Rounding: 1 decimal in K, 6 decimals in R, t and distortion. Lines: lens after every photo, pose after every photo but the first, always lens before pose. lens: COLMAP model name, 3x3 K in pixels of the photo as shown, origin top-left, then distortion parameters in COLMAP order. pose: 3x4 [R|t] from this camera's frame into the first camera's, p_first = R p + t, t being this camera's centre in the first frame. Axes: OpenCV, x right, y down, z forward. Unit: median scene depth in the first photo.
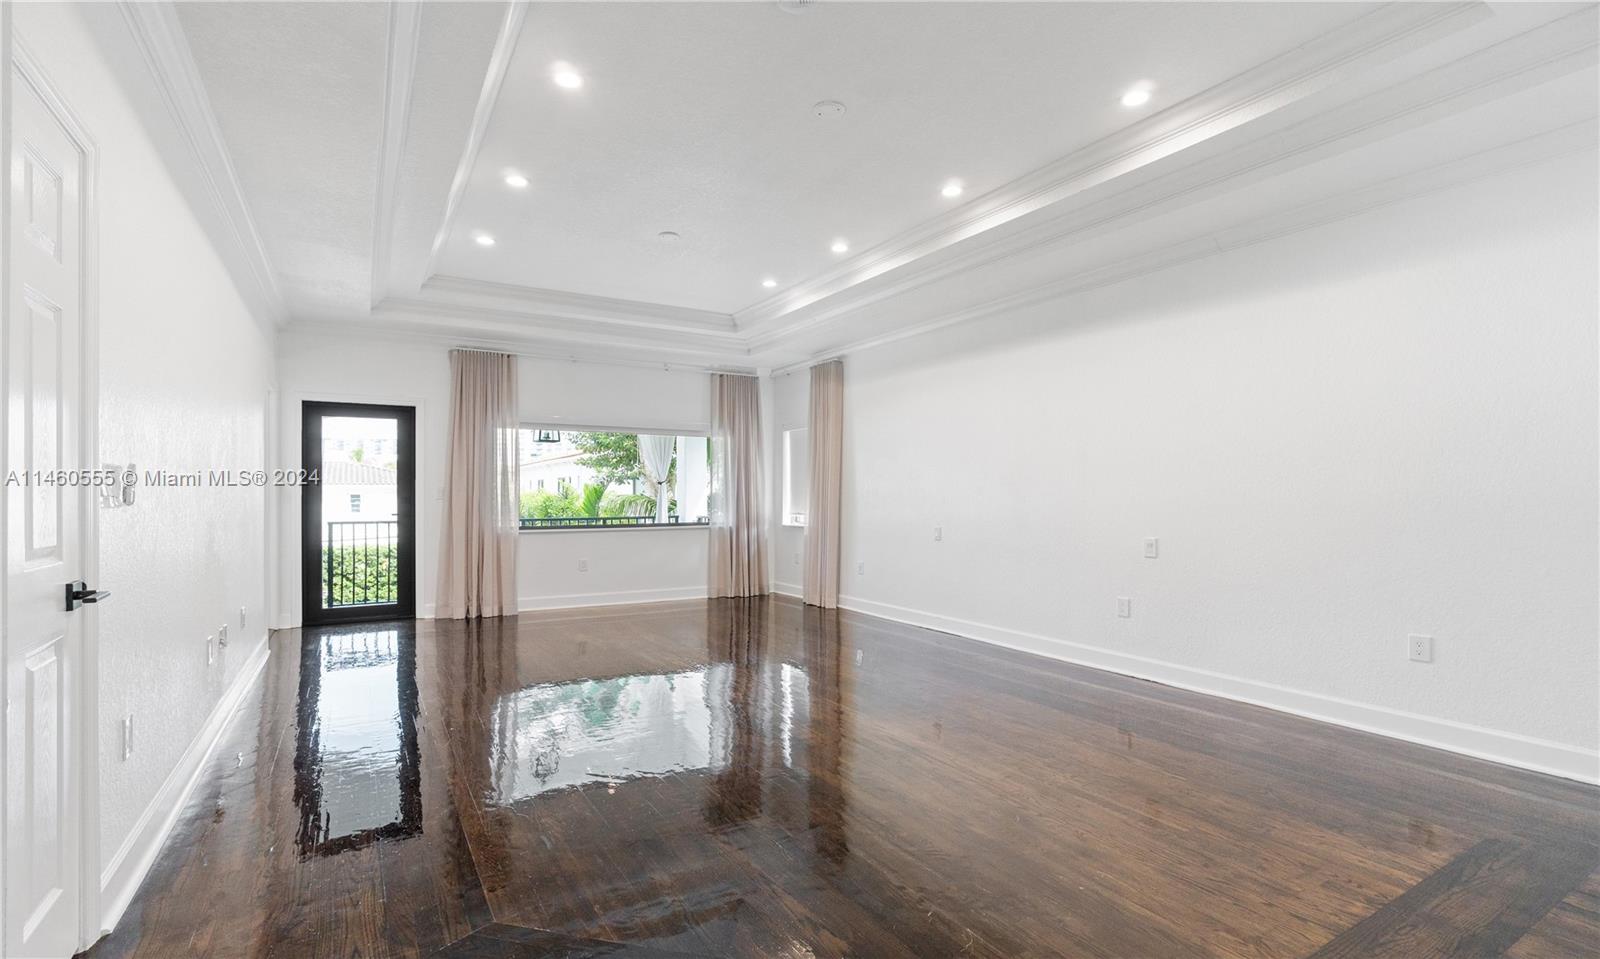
lens RADIAL K [[739.7, 0, 799.2], [0, 739.7, 484.6], [0, 0, 1]] dist [-0.008608, 0.000848]
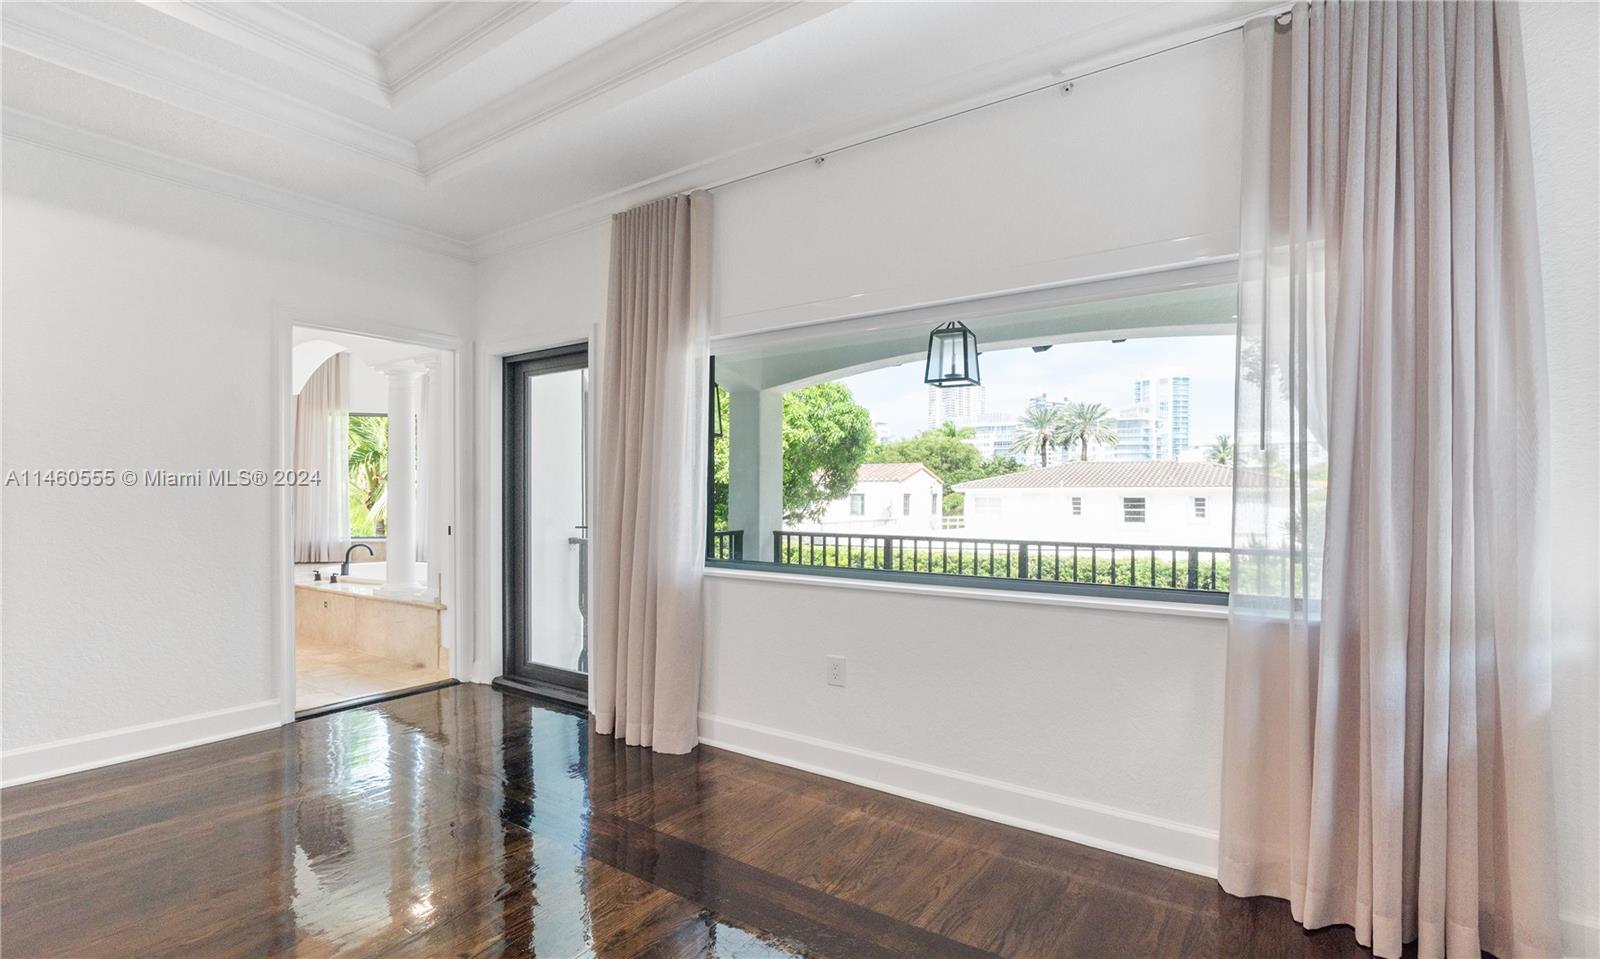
lens RADIAL K [[739.7, 0, 788.3], [0, 739.7, 511.1], [0, 0, 1]] dist [-0.008608, 0.000848]
pose [[0.412078, 0.020077, -0.910927, 0.062271], [0.008012, 0.999639, 0.025657, 0.012801], [0.911113, -0.017871, 0.411768, 0.865783]]
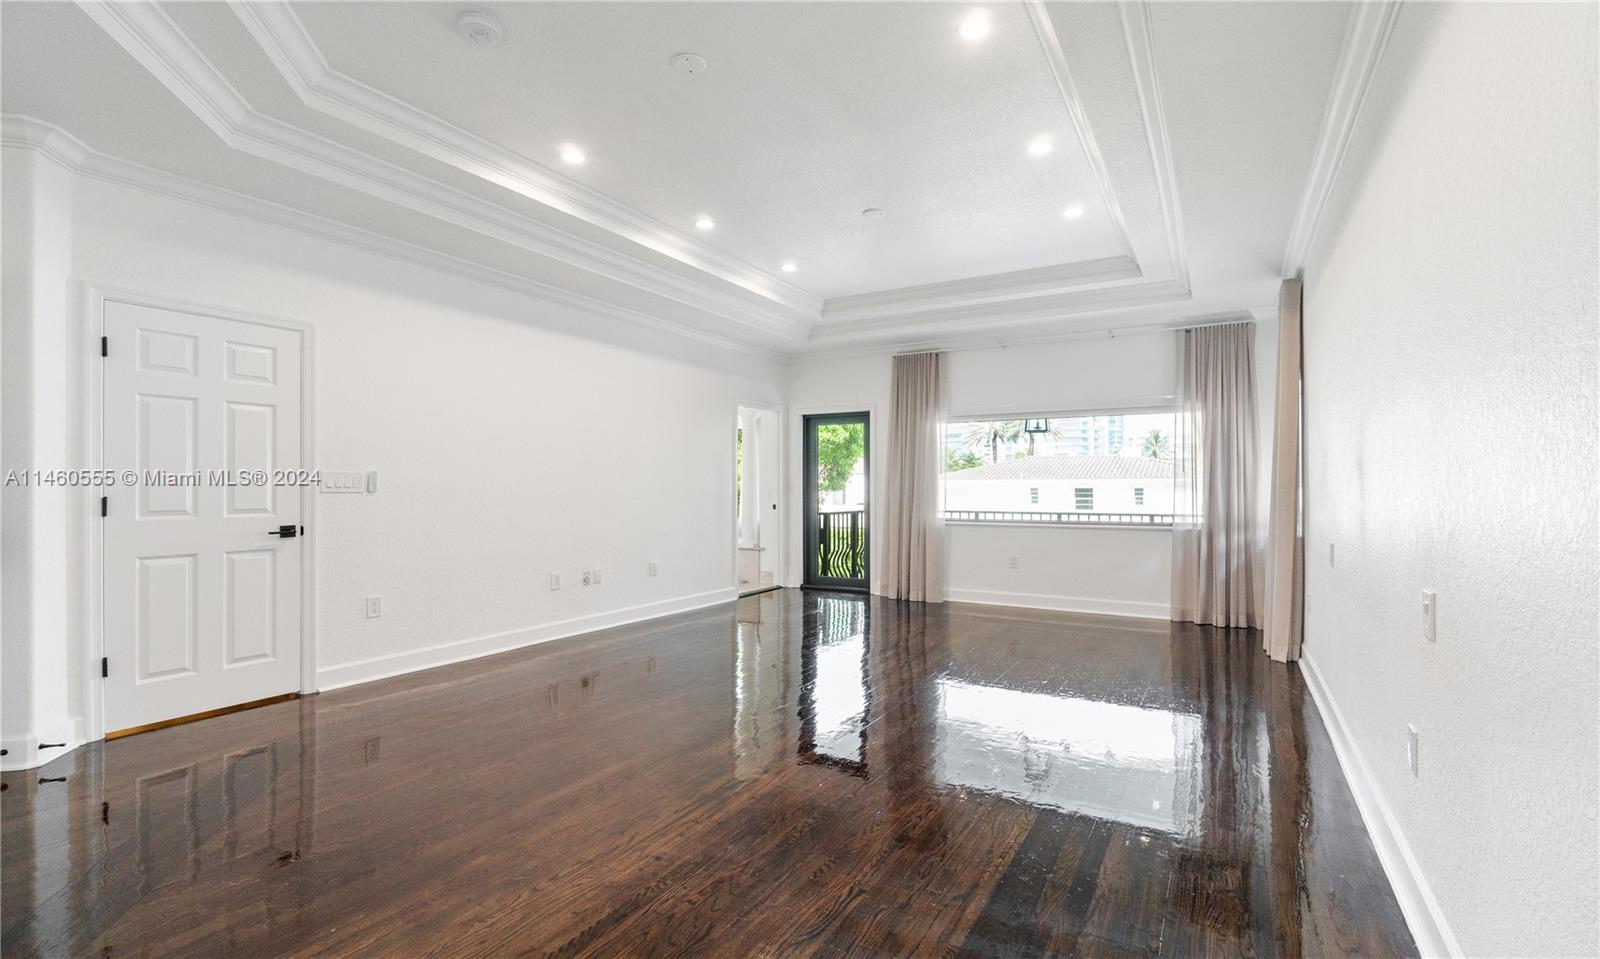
lens RADIAL K [[739.7, 0, 798.5], [0, 739.7, 494.4], [0, 0, 1]] dist [-0.008608, 0.000848]
pose [[0.485634, 0.007919, -0.874126, 0.425432], [0.010963, 0.999825, 0.015148, 0.005600], [0.874093, -0.016939, 0.485462, 0.321321]]
